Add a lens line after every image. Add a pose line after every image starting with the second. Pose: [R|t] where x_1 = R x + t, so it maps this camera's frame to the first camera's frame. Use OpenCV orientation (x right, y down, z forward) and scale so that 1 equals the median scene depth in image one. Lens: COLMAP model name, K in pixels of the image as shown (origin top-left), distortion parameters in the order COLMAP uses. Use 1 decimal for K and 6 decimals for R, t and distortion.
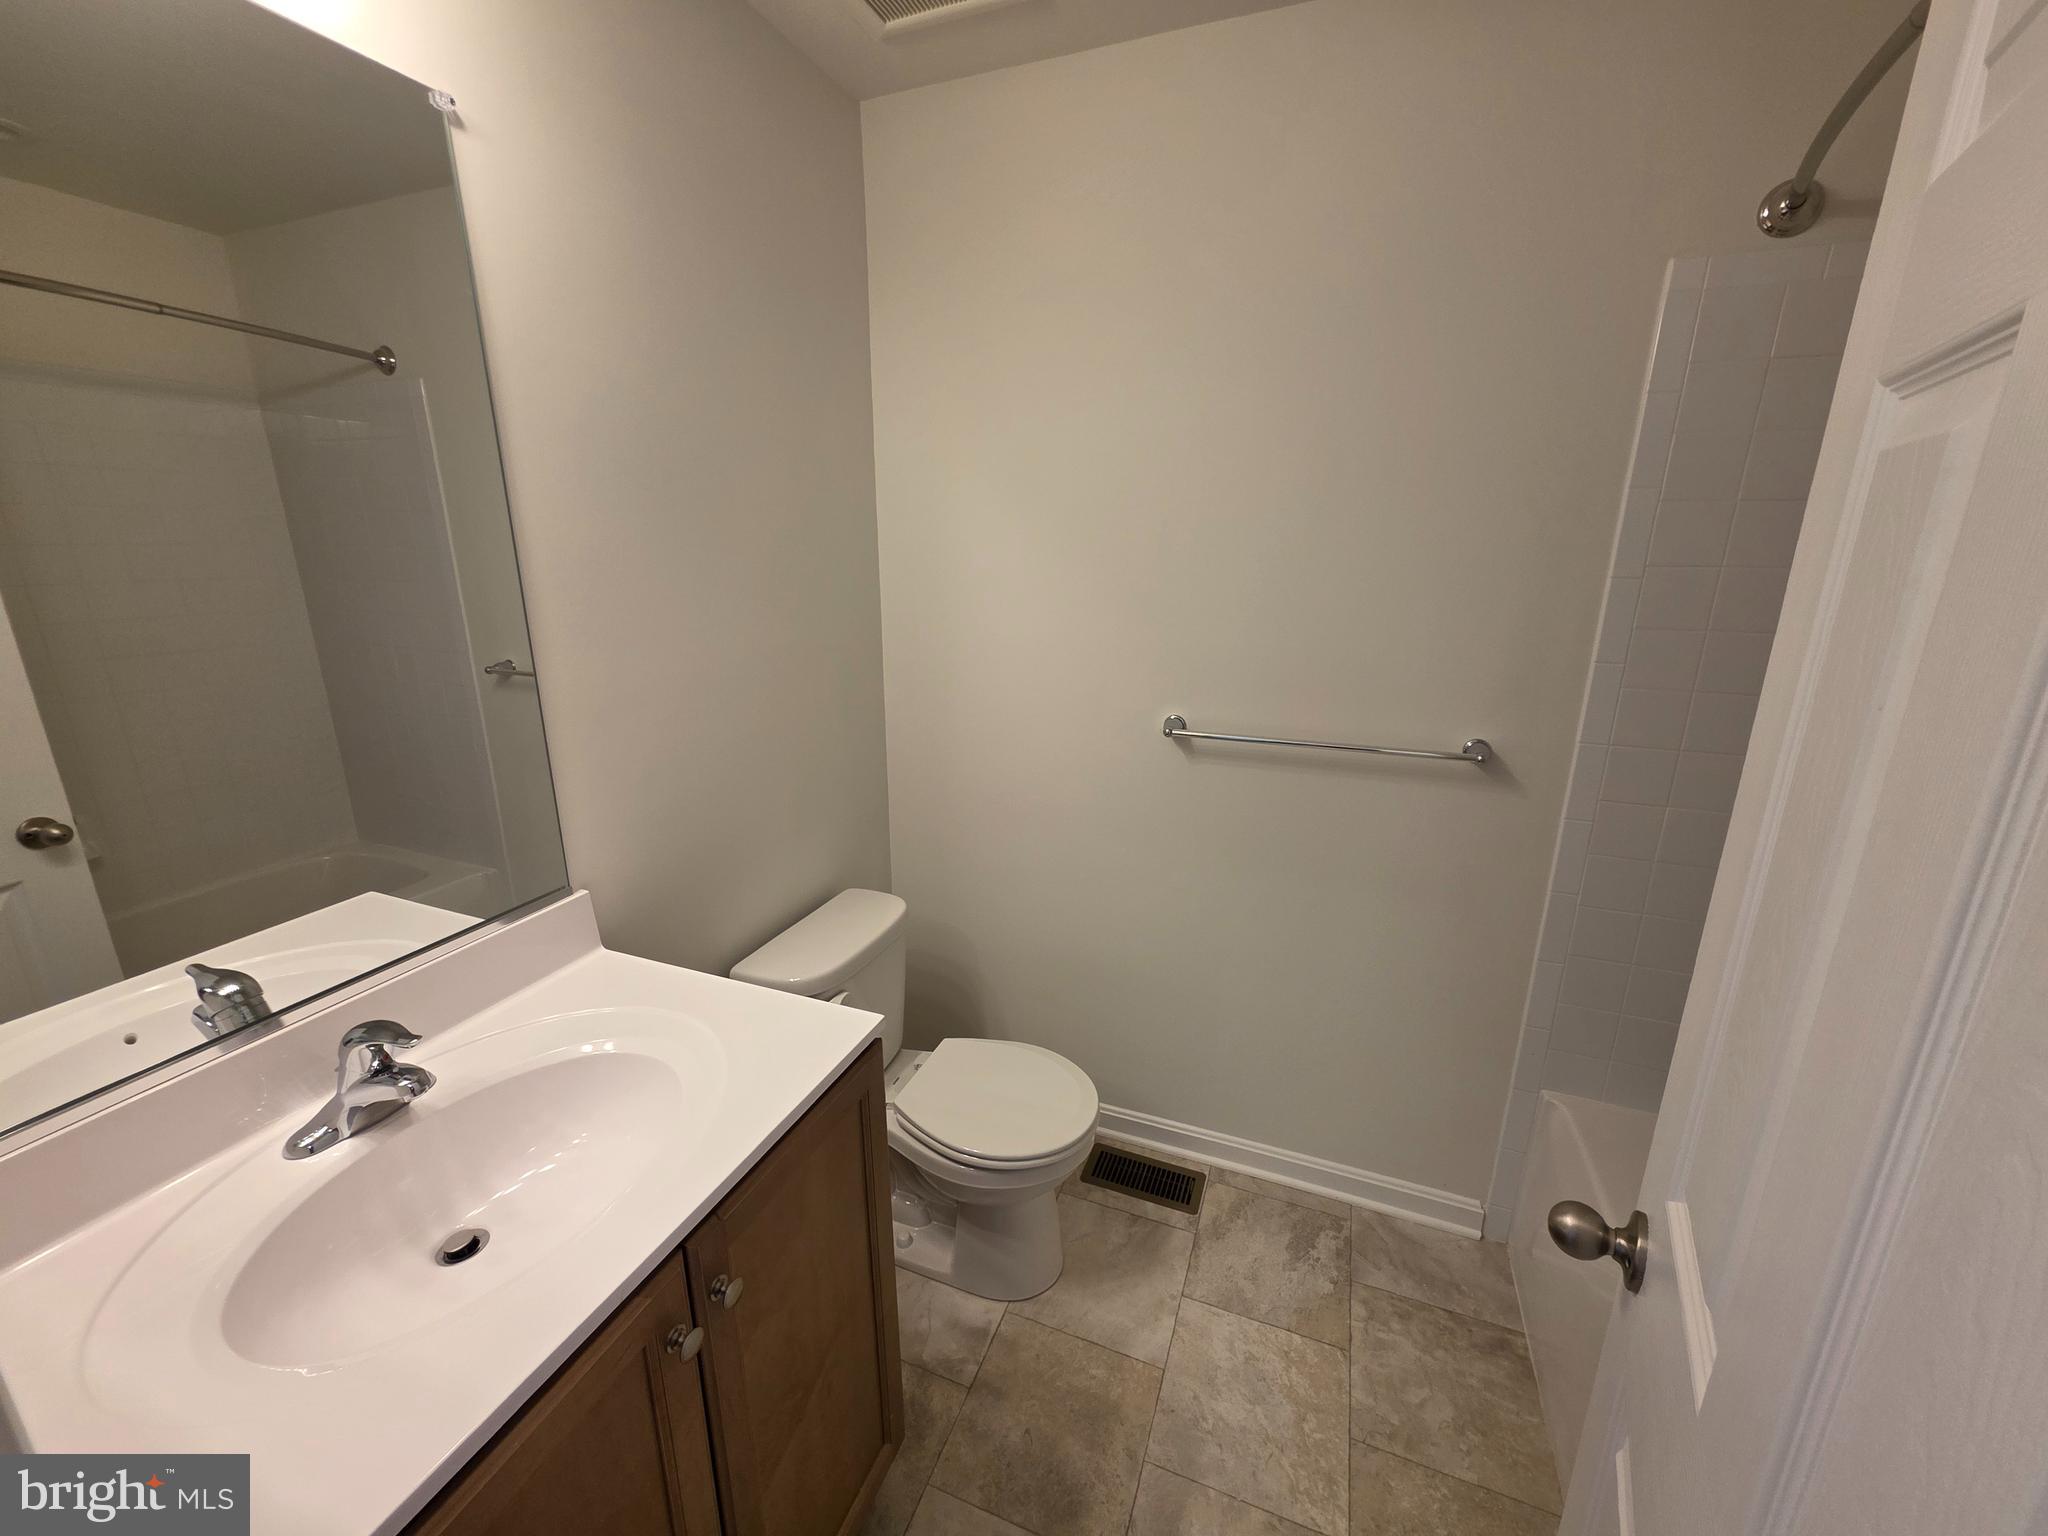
lens RADIAL K [[818.1, 0, 1029.8], [0, 818.1, 767.3], [0, 0, 1]] dist [0.004852, -0.000573]
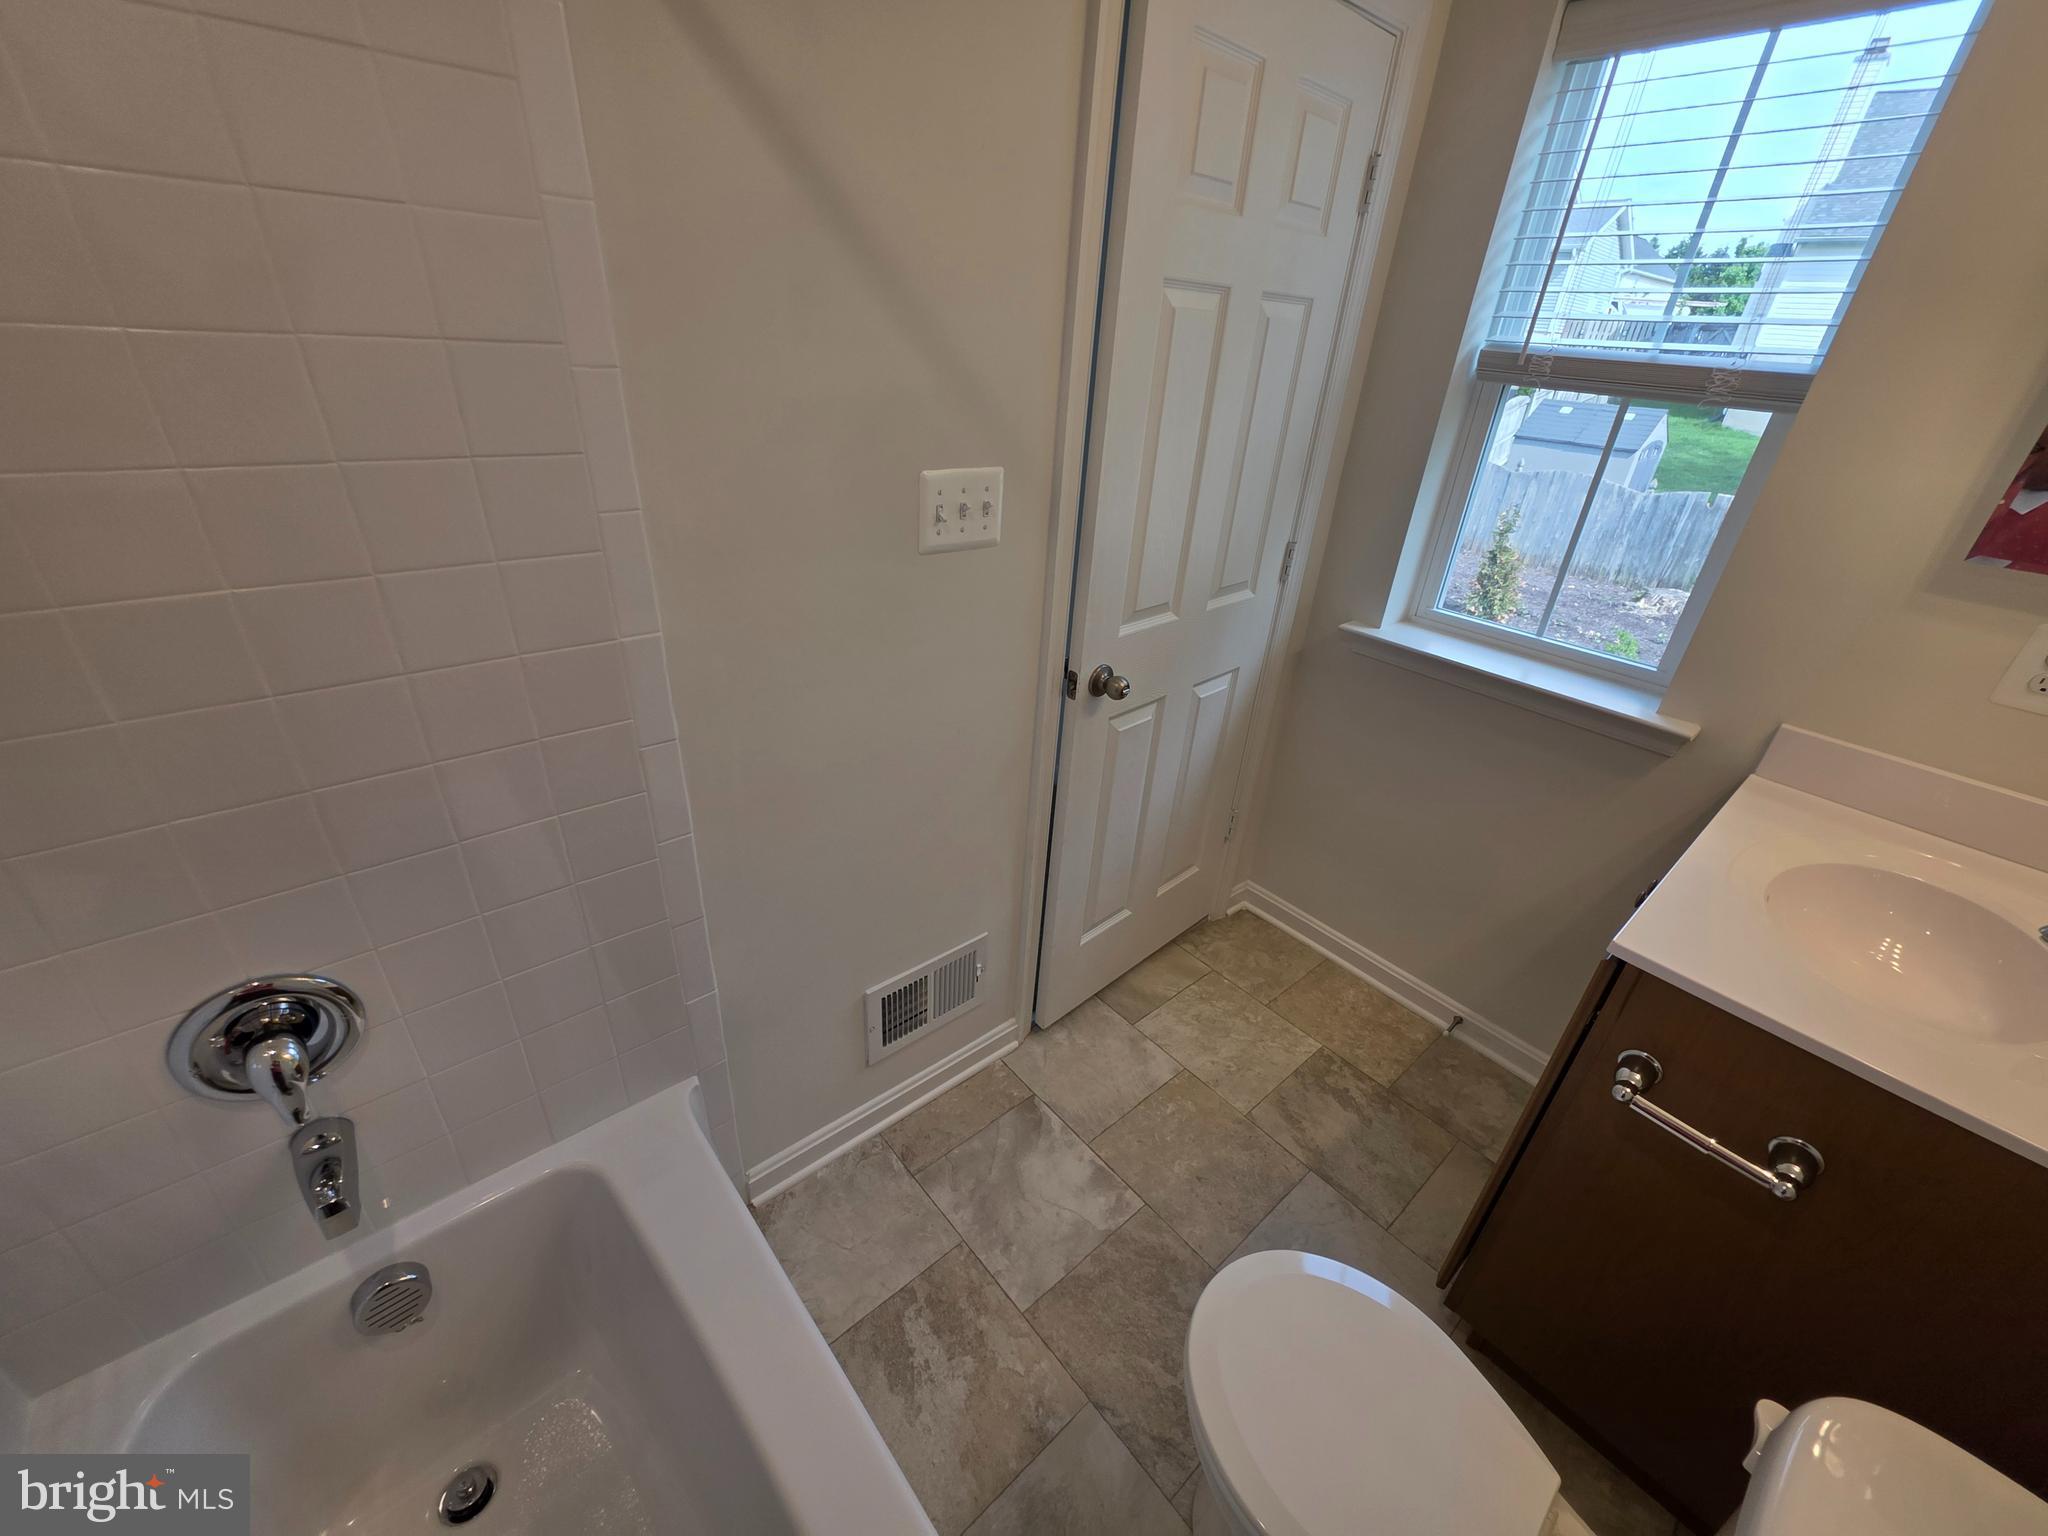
lens RADIAL K [[818.1, 0, 1029.8], [0, 818.1, 767.3], [0, 0, 1]] dist [0.004852, -0.000573]
pose [[0.455718, -0.402296, 0.794027, -0.763712], [0.182413, 0.915317, 0.359055, -0.174289], [-0.871233, -0.018787, 0.490511, 0.622732]]
